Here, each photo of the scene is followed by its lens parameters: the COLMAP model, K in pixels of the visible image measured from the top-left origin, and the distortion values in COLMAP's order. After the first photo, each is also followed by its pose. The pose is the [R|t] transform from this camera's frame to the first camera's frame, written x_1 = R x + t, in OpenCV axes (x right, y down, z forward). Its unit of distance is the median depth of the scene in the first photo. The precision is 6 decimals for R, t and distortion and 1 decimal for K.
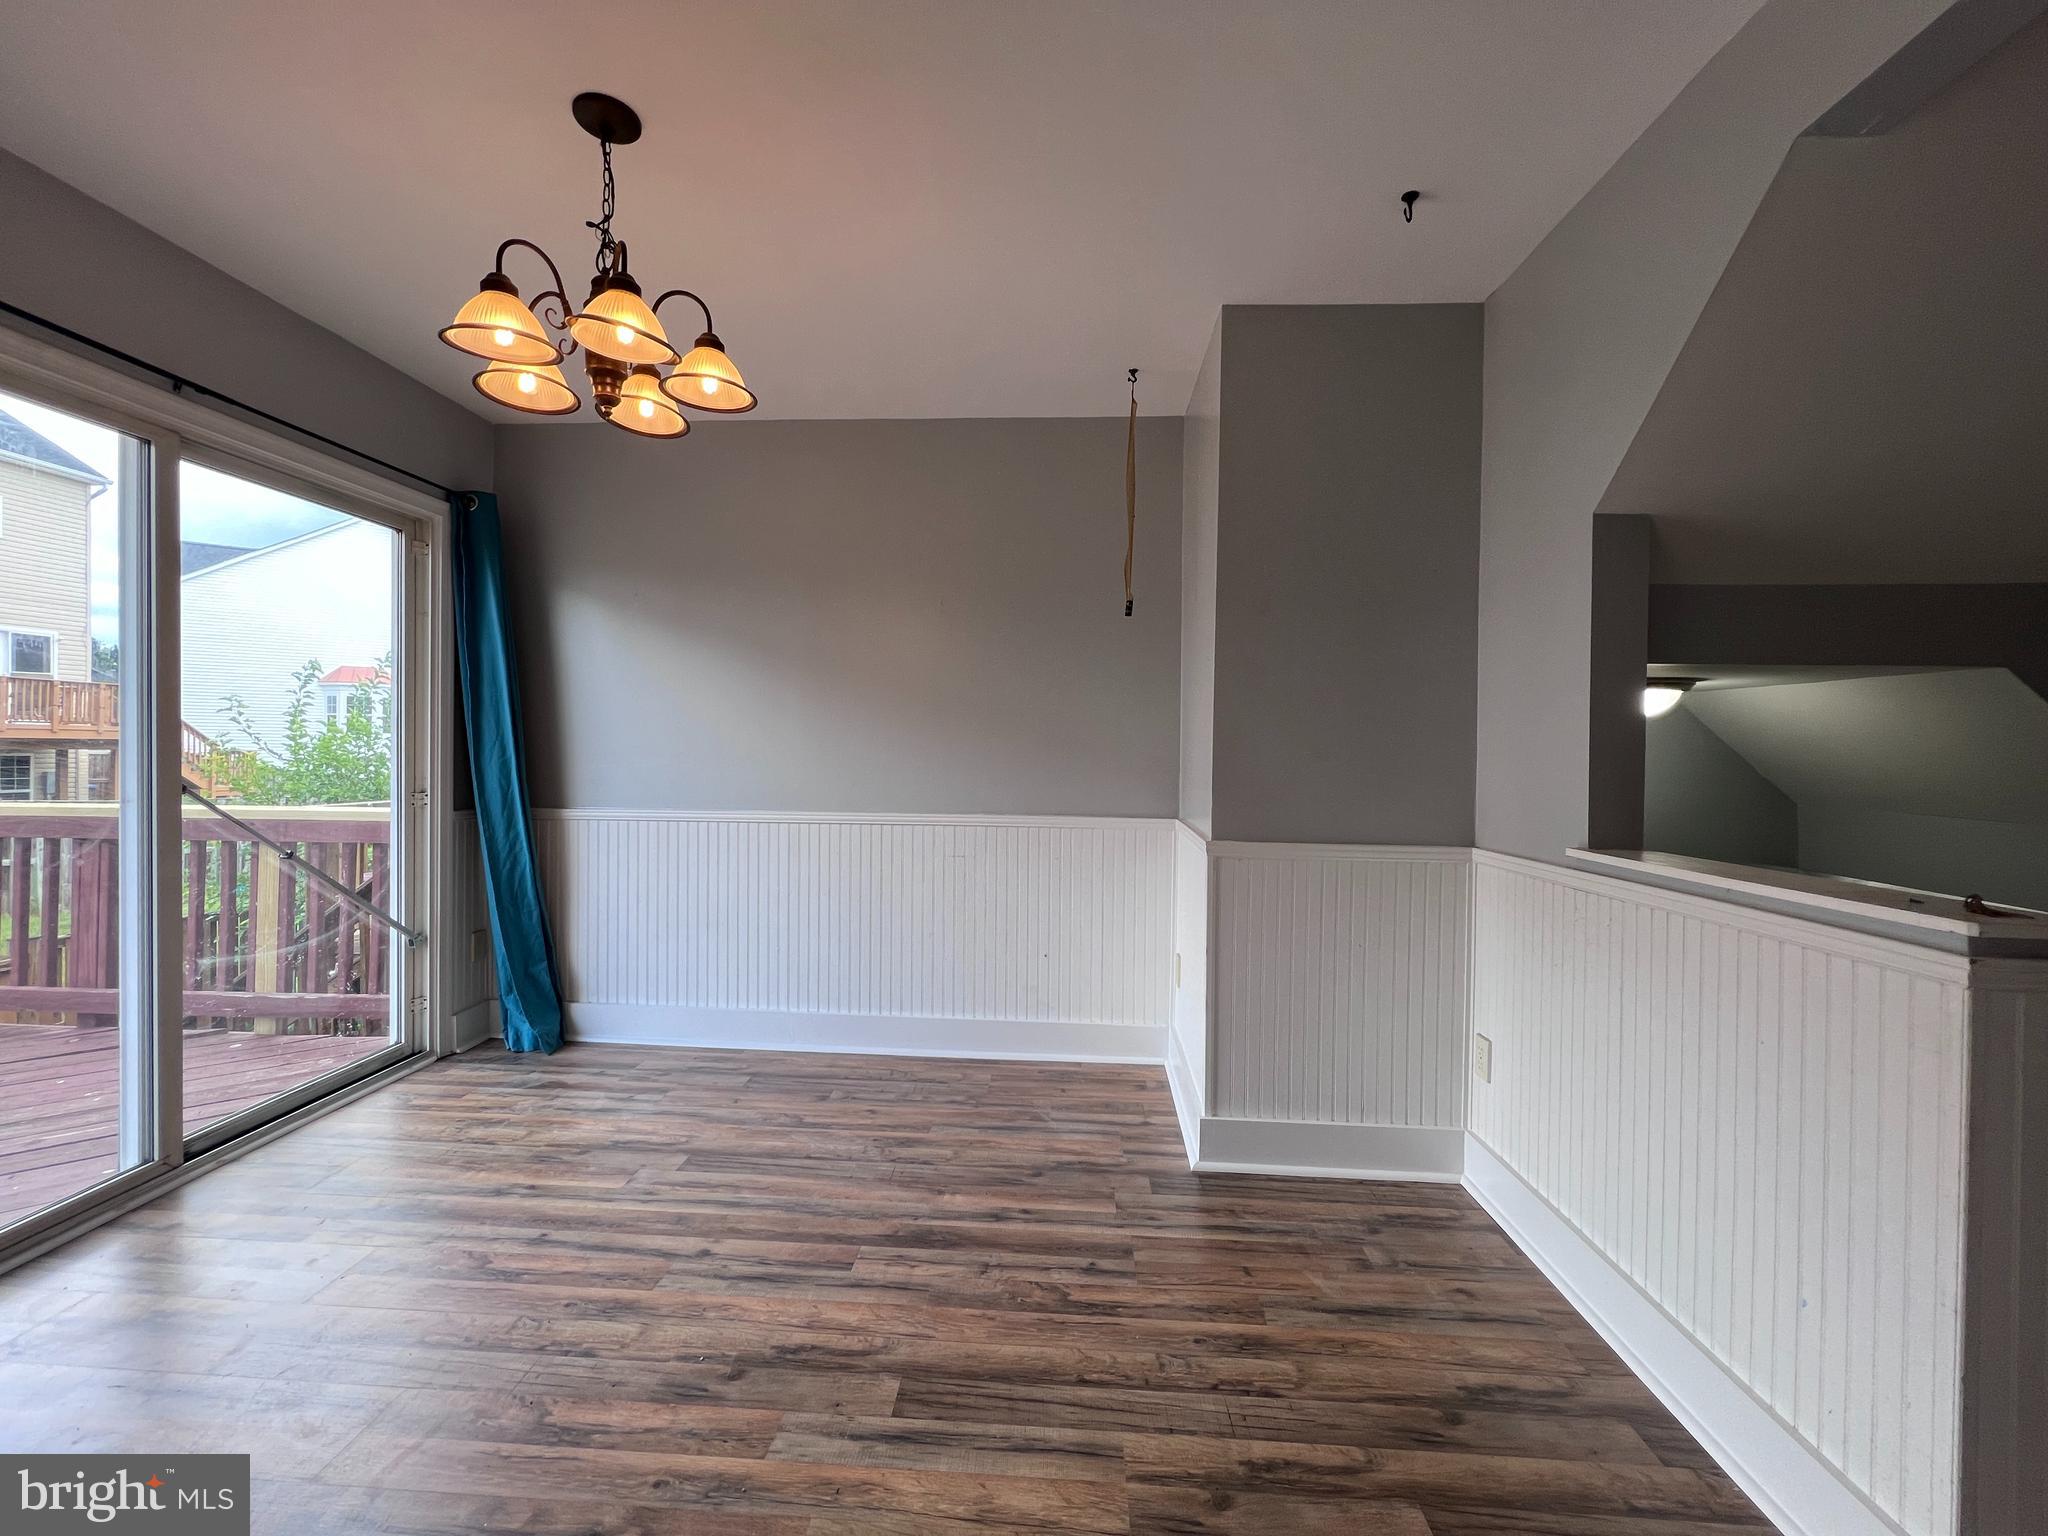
lens RADIAL K [[818.4, 0, 1025.5], [0, 818.4, 760.7], [0, 0, 1]] dist [-0.003554, 0.001755]
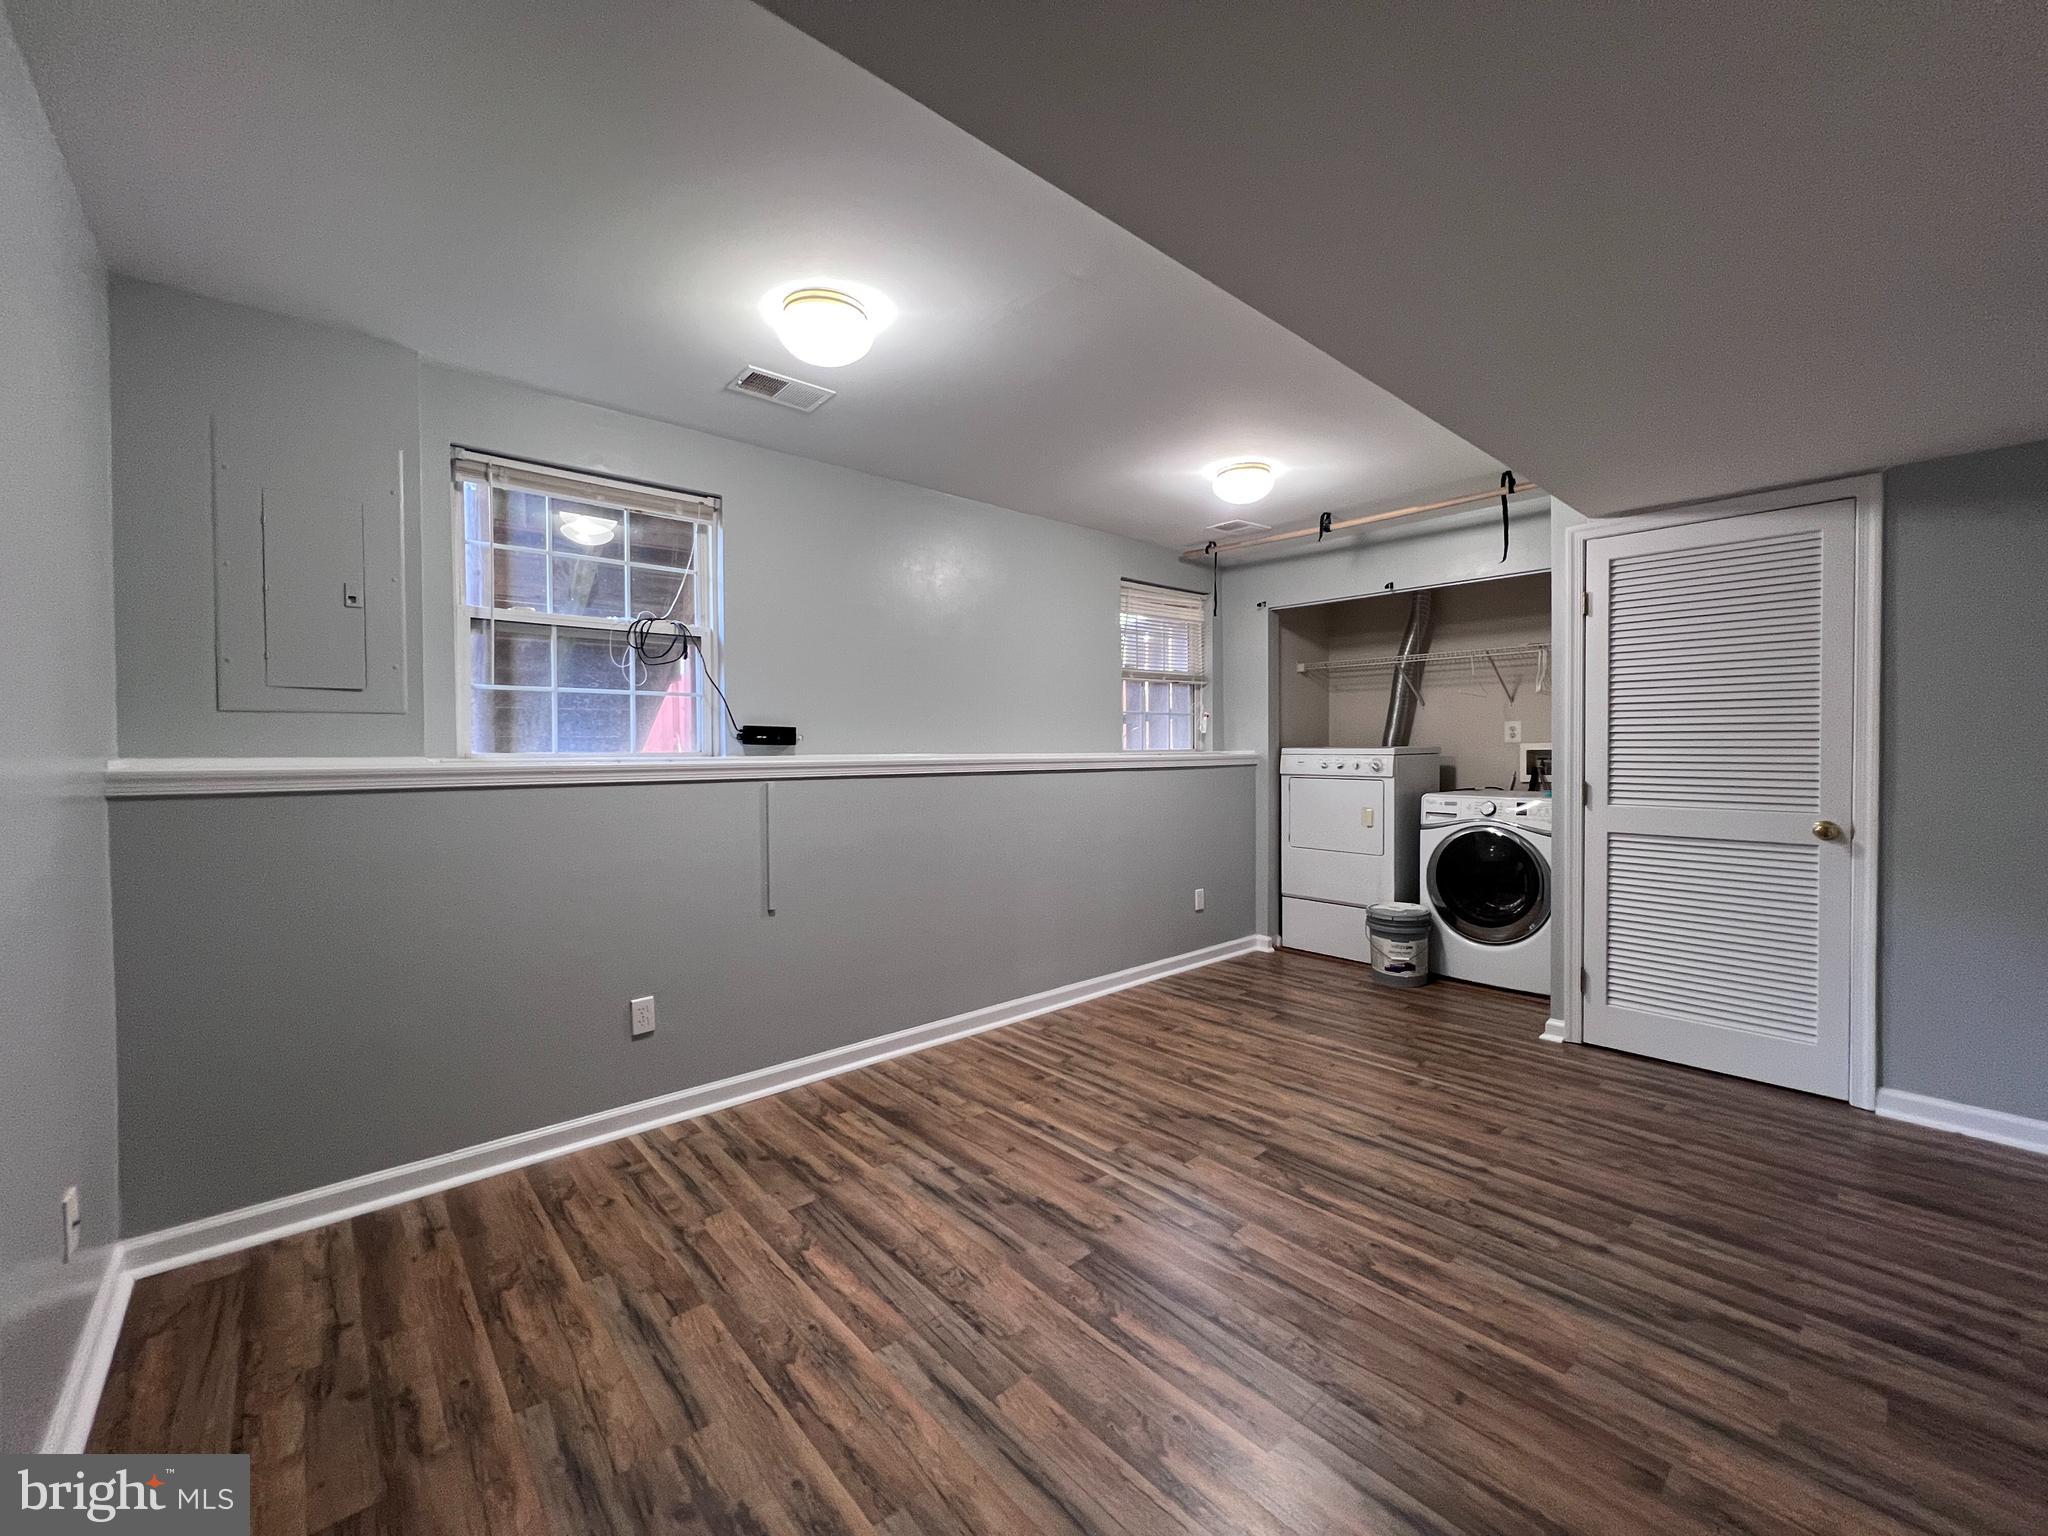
lens RADIAL K [[818.0, 0, 1028.5], [0, 818.0, 758.8], [0, 0, 1]] dist [-0.002268, 0.001069]
pose [[0.712392, -0.010289, -0.701707, 0.661628], [0.013593, 0.999907, -0.000861, -0.001117], [0.701650, -0.008925, 0.712465, 0.316746]]
